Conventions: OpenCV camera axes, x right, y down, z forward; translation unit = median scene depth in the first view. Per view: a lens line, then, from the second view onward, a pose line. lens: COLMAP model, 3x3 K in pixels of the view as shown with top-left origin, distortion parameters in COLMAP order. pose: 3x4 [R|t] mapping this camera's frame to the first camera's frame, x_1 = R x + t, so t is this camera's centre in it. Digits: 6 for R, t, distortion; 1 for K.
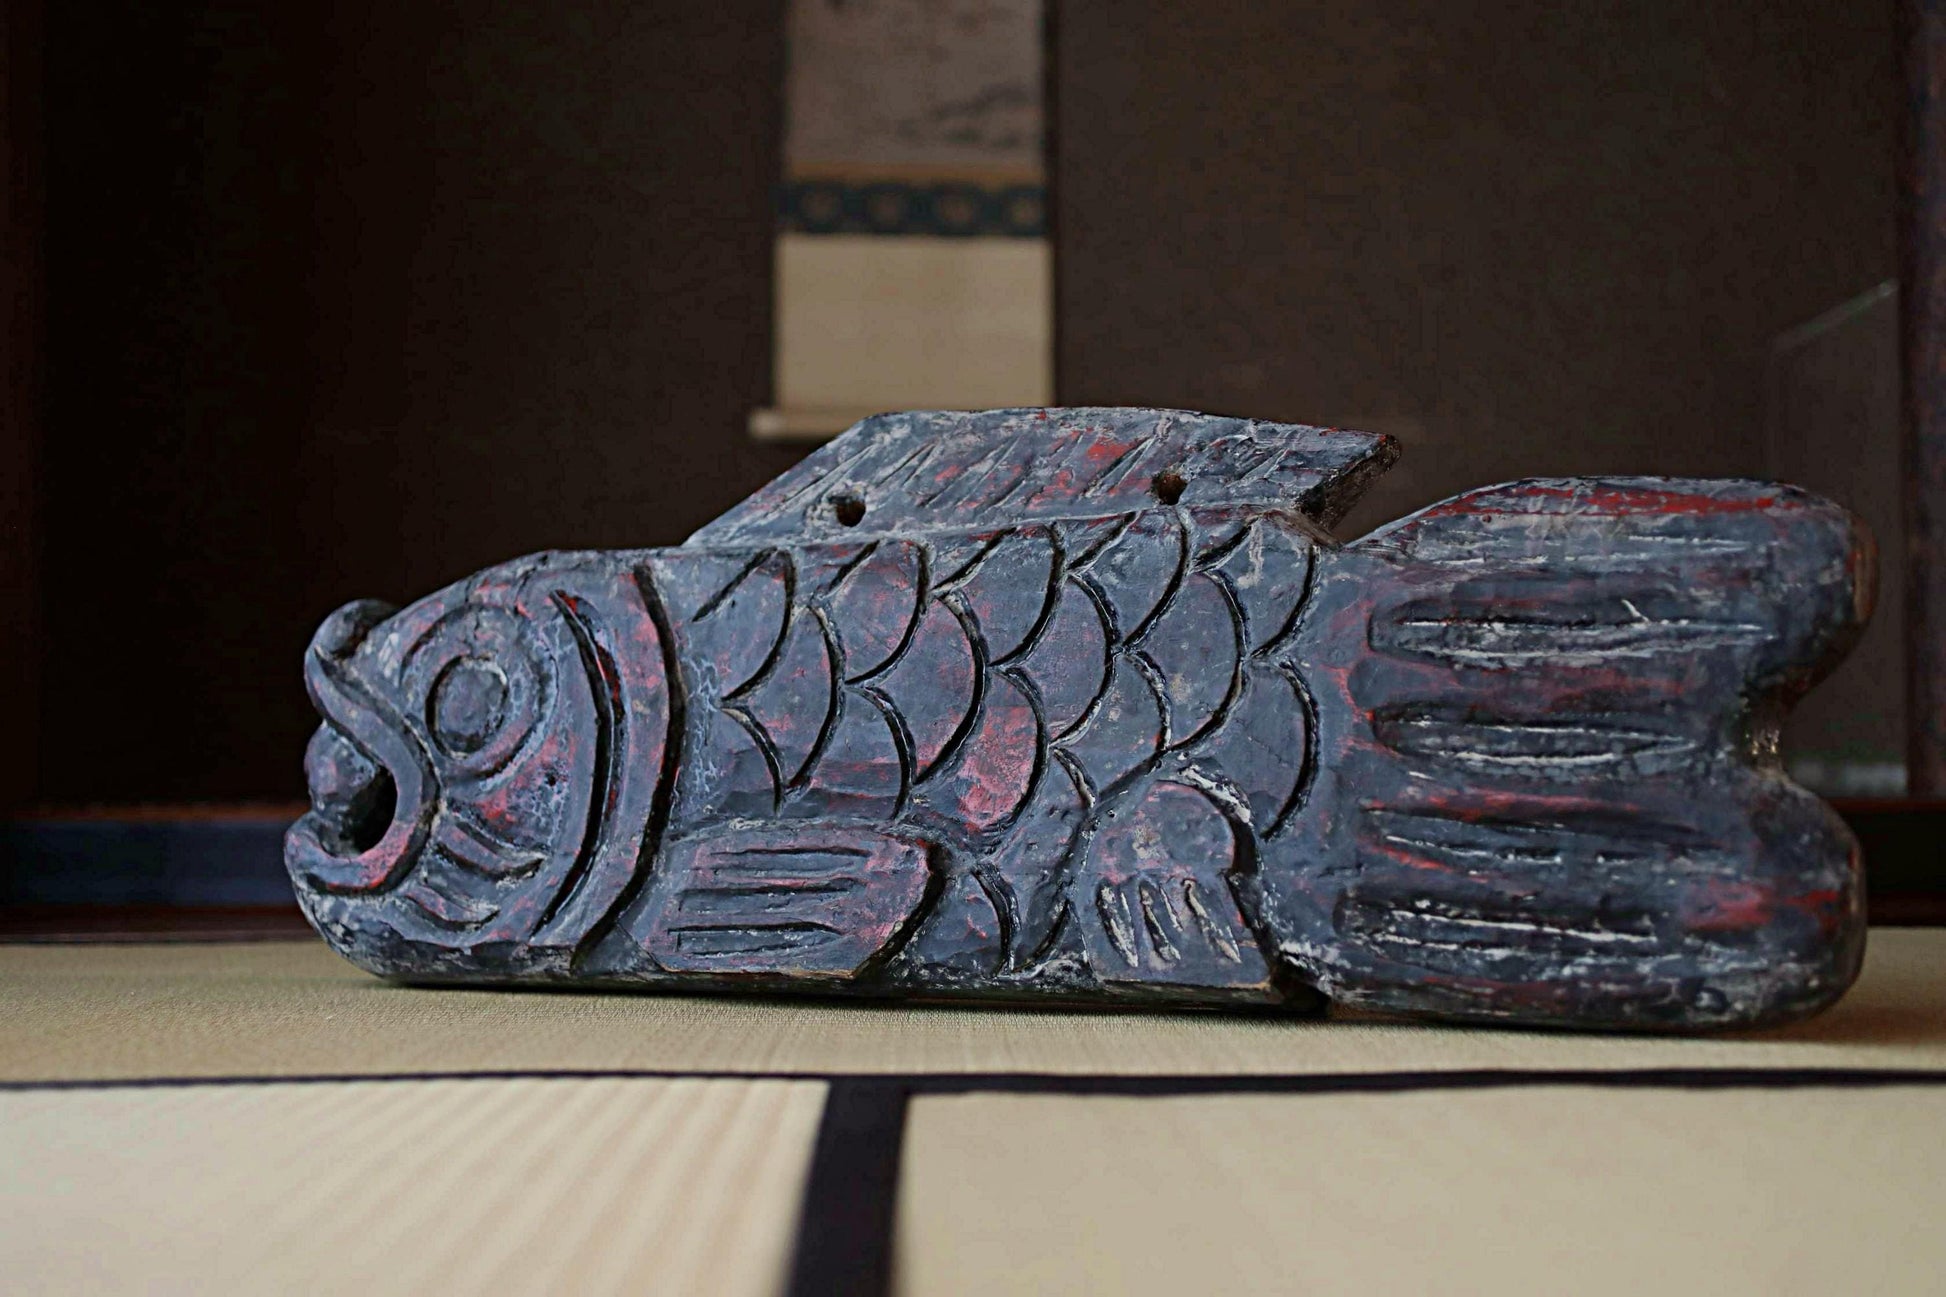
lens RADIAL K [[2828.1, 0, 973.0], [0, 2828.1, 648.5], [0, 0, 1]] dist [-0.011275, 0.028264]
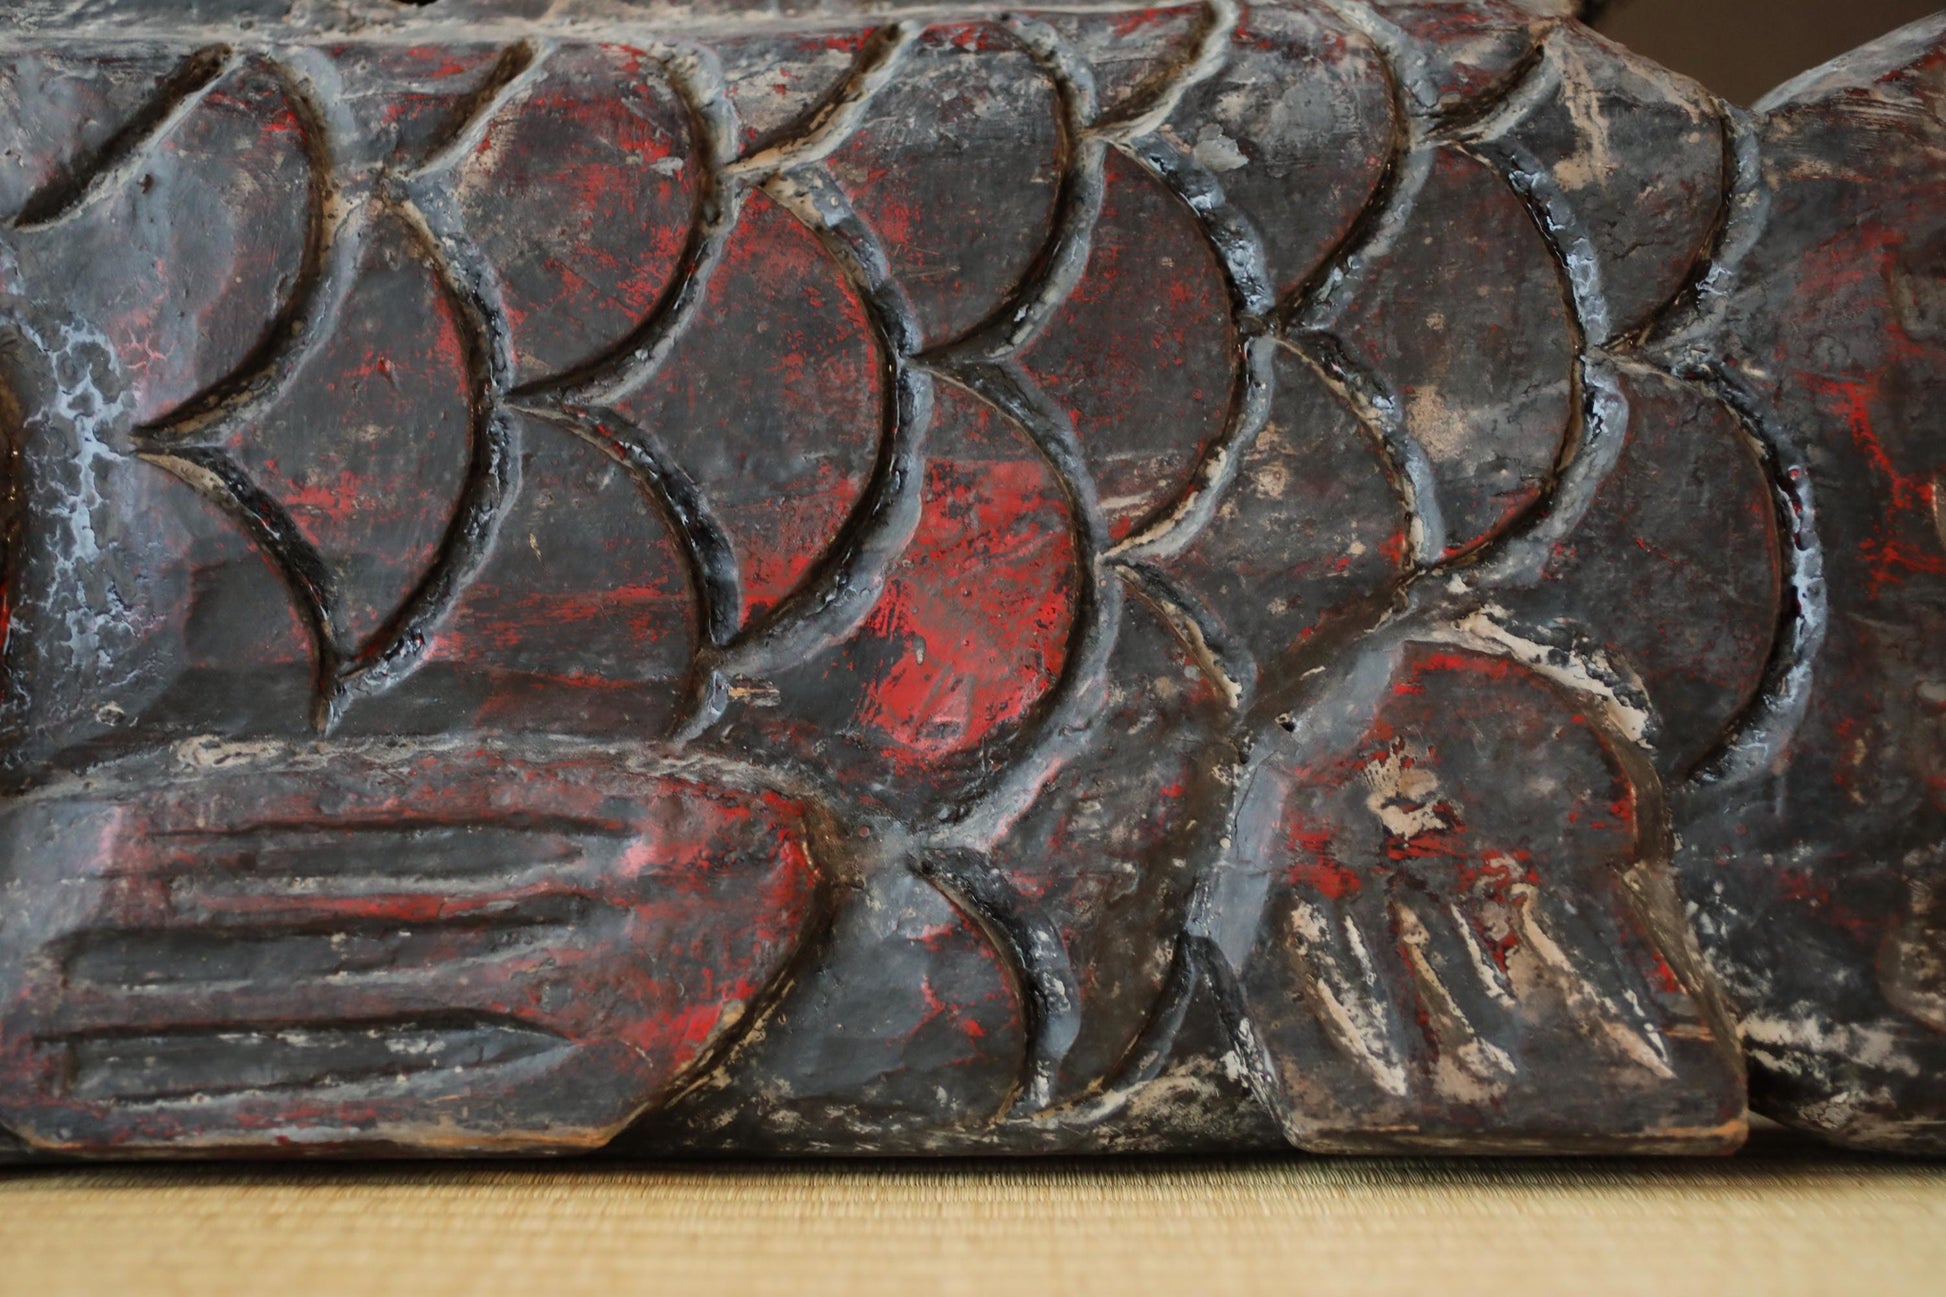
lens RADIAL K [[2893.4, 0, 973.0], [0, 2893.4, 648.5], [0, 0, 1]] dist [-0.039445, 0.238296]
pose [[0.879103, -0.033547, 0.475449, -0.187044], [-0.022050, 0.993590, 0.110876, 0.001347], [-0.476121, -0.107955, 0.872728, 0.629477]]
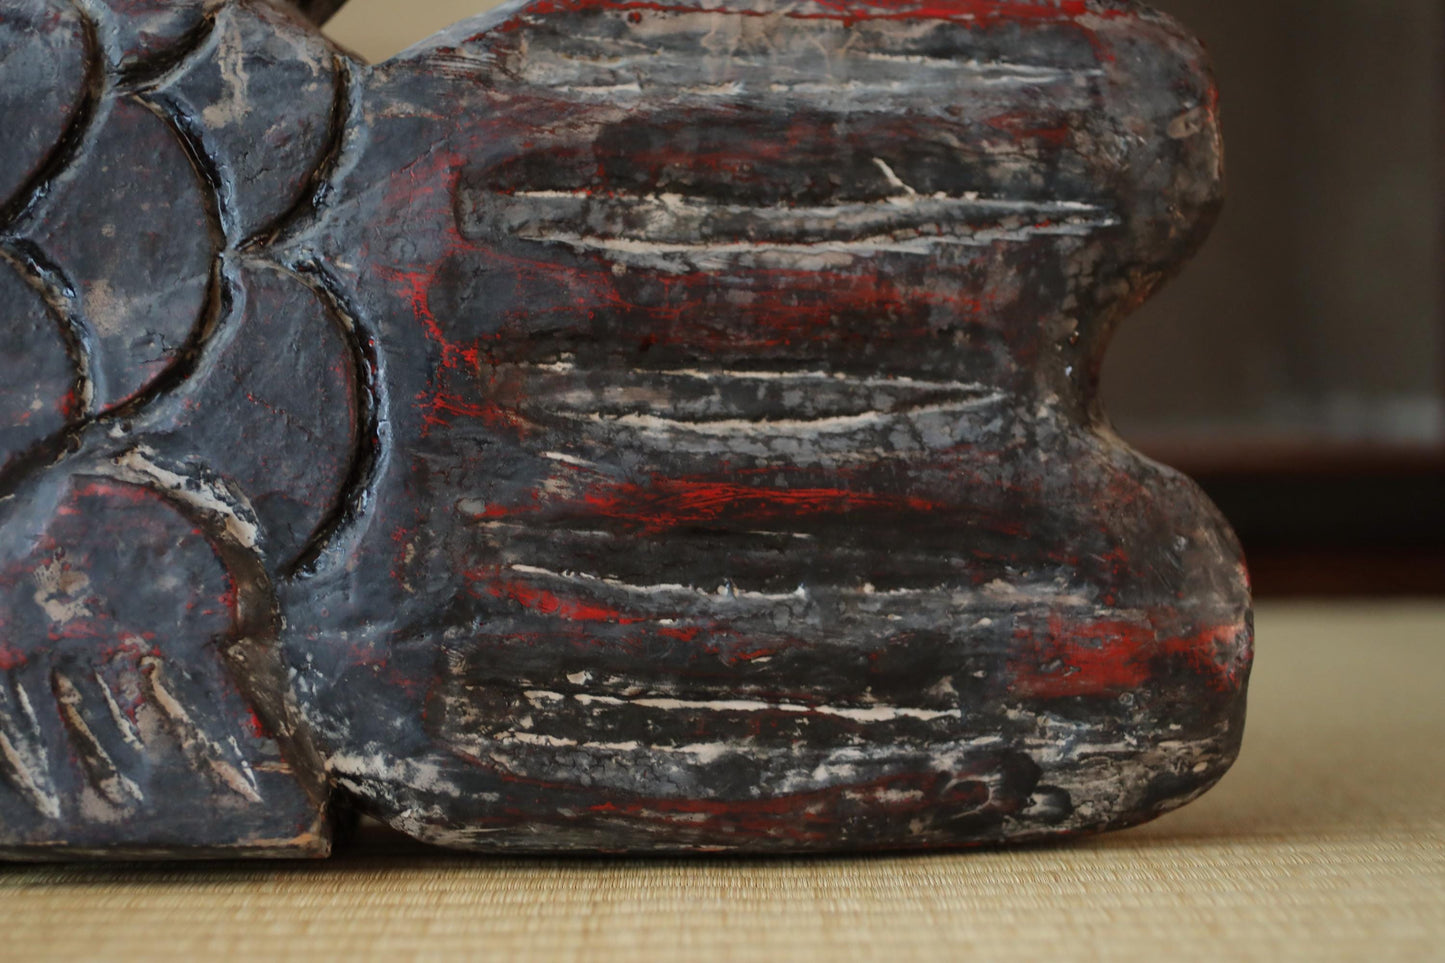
lens RADIAL K [[2148.5, 0, 722.5], [0, 2148.5, 481.5], [0, 0, 1]] dist [-0.039445, 0.238296]
pose [[0.877948, -0.058932, 0.475115, -0.022049], [-0.007367, 0.990615, 0.136487, -0.010098], [-0.478699, -0.123328, 0.869274, 0.549762]]
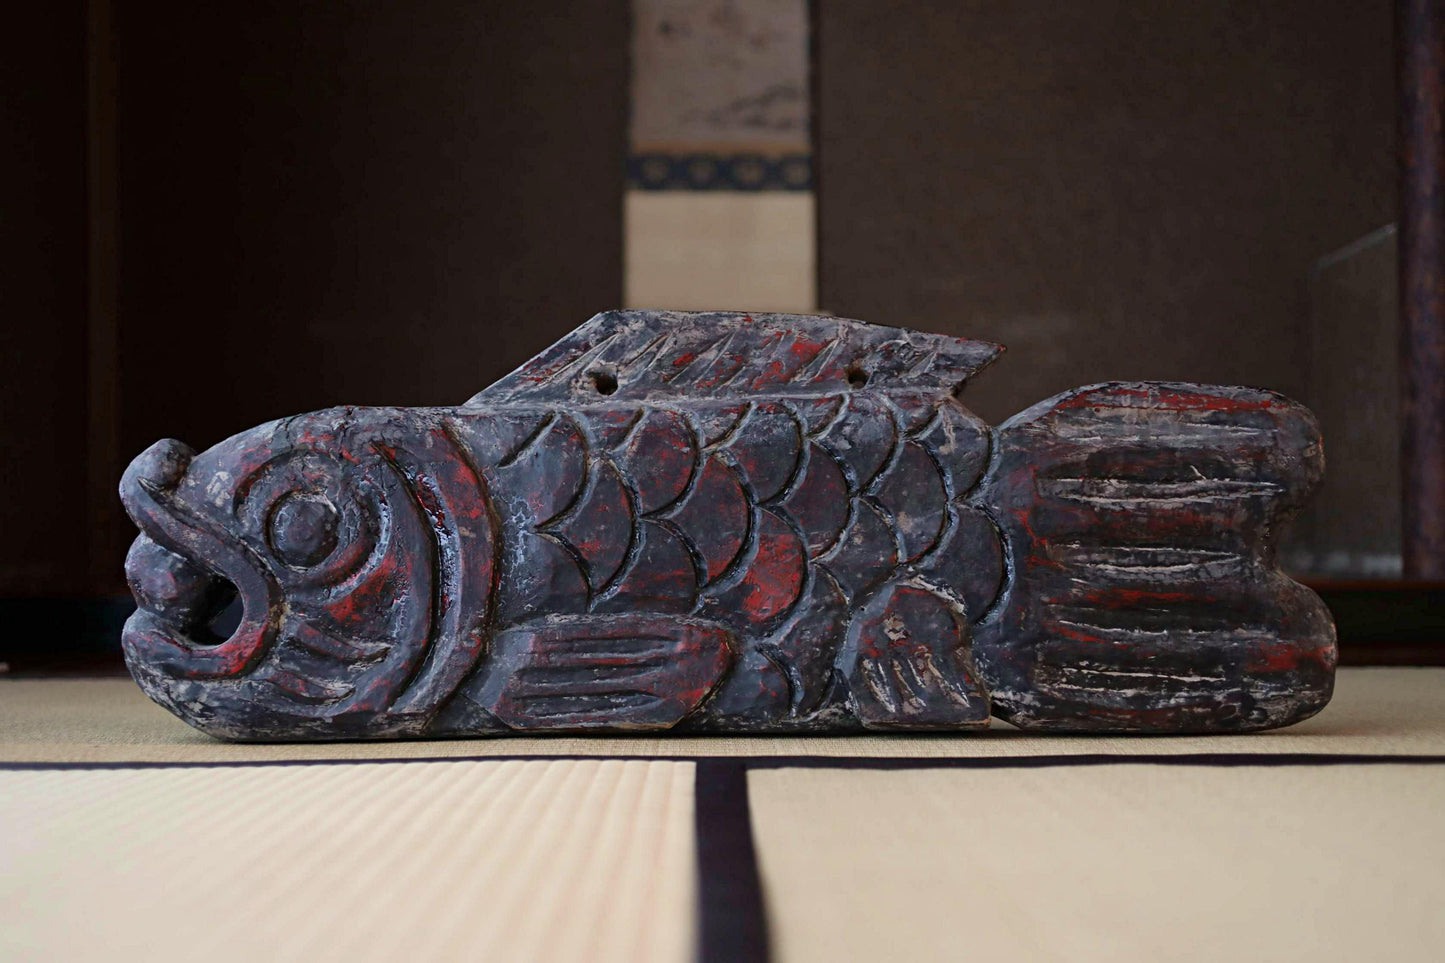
lens RADIAL K [[2100.0, 0, 722.5], [0, 2100.0, 481.5], [0, 0, 1]] dist [-0.011275, 0.028264]
pose [[0.888904, -0.034790, 0.456770, -0.496518], [-0.013489, 0.994692, 0.102013, -0.114168], [-0.457894, -0.096841, 0.883717, 0.068981]]
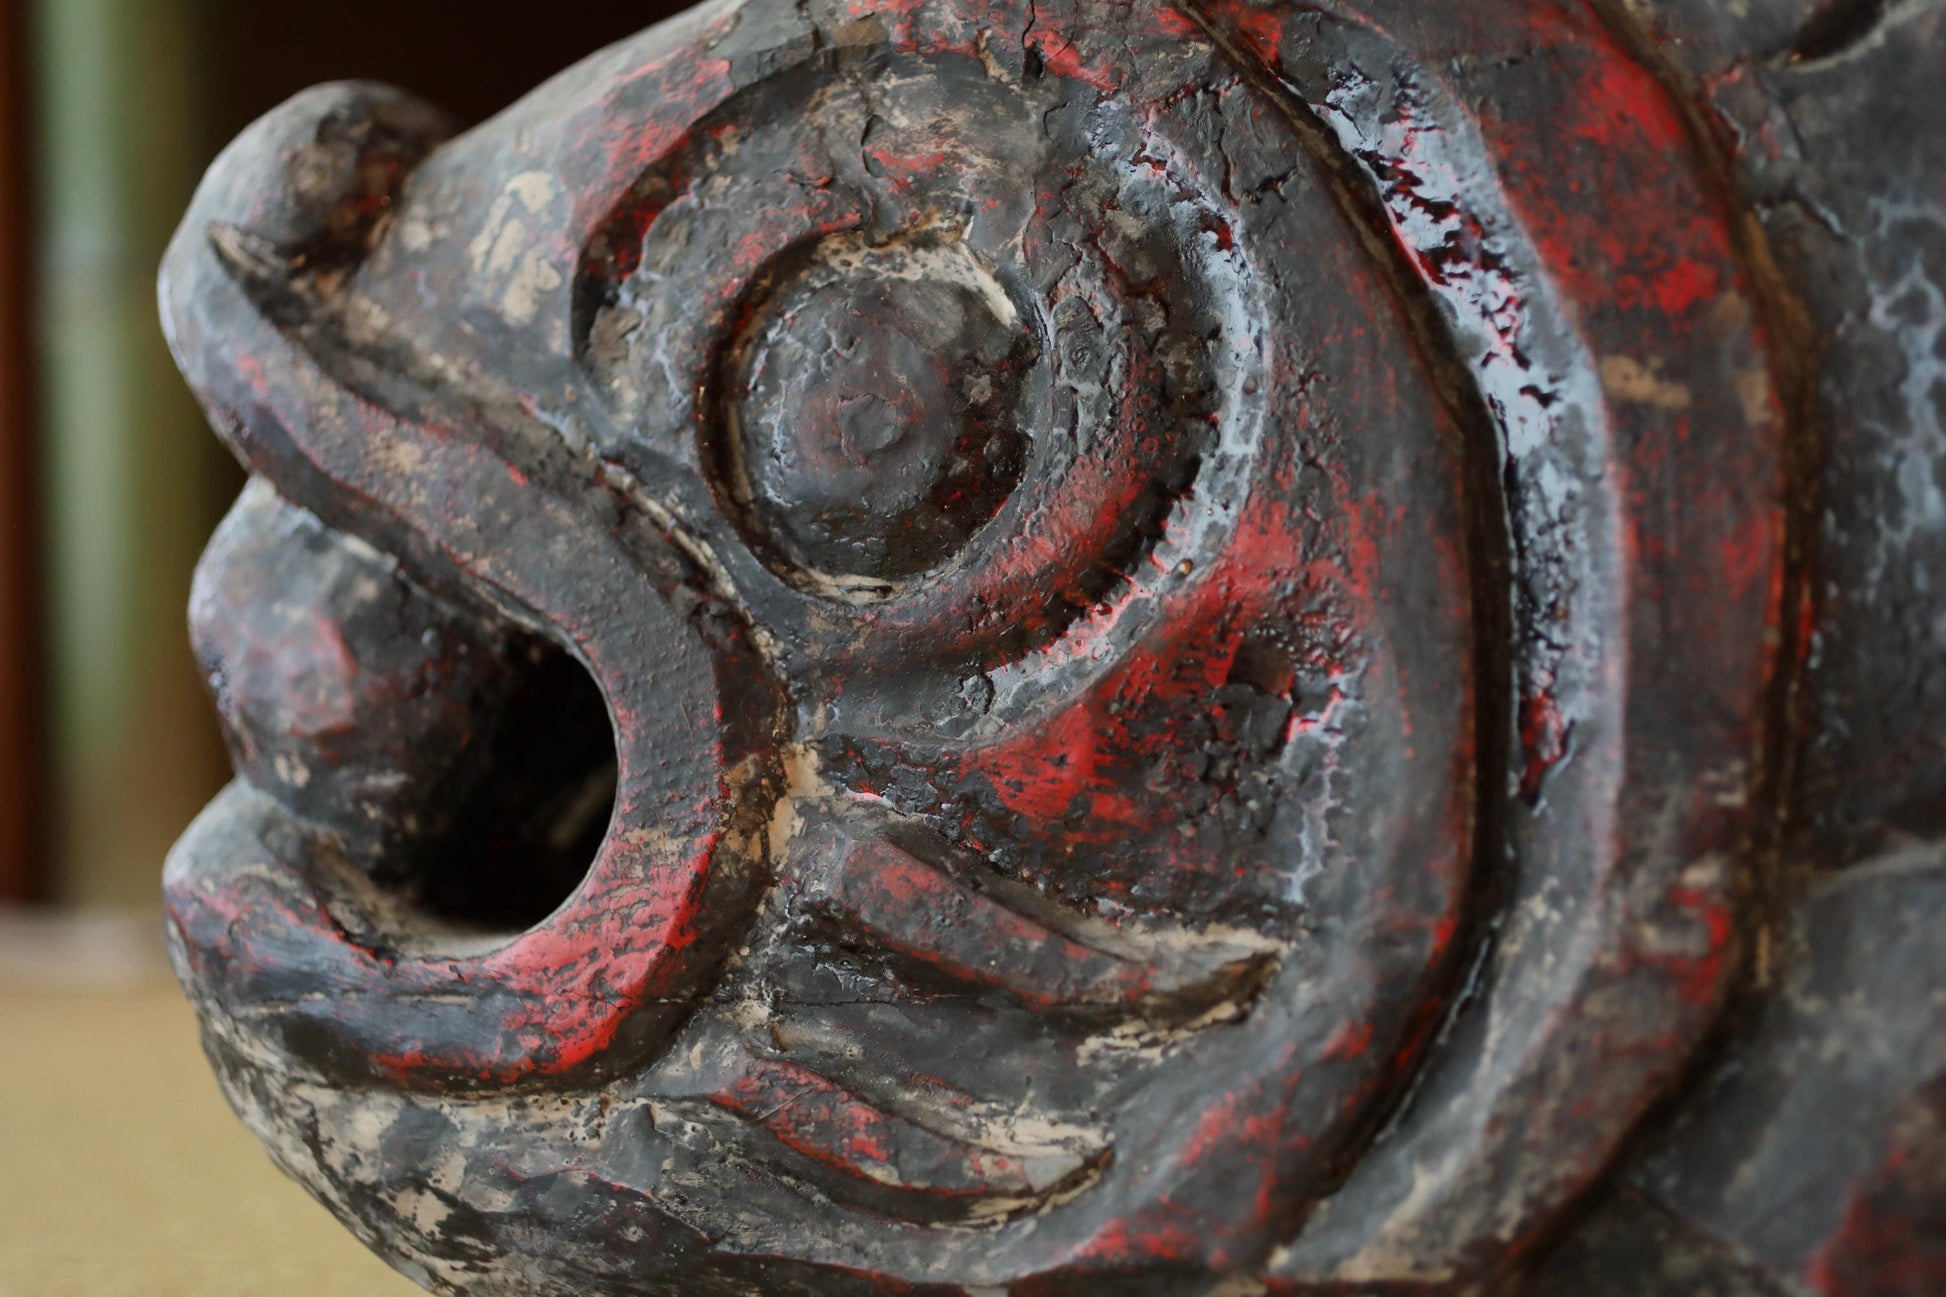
lens RADIAL K [[2893.4, 0, 973.0], [0, 2893.4, 648.5], [0, 0, 1]] dist [-0.039445, 0.238296]
pose [[0.977090, -0.054399, 0.205757, -0.254760], [0.034492, 0.994476, 0.099130, 0.017565], [-0.210013, -0.089762, 0.973569, 0.793137]]
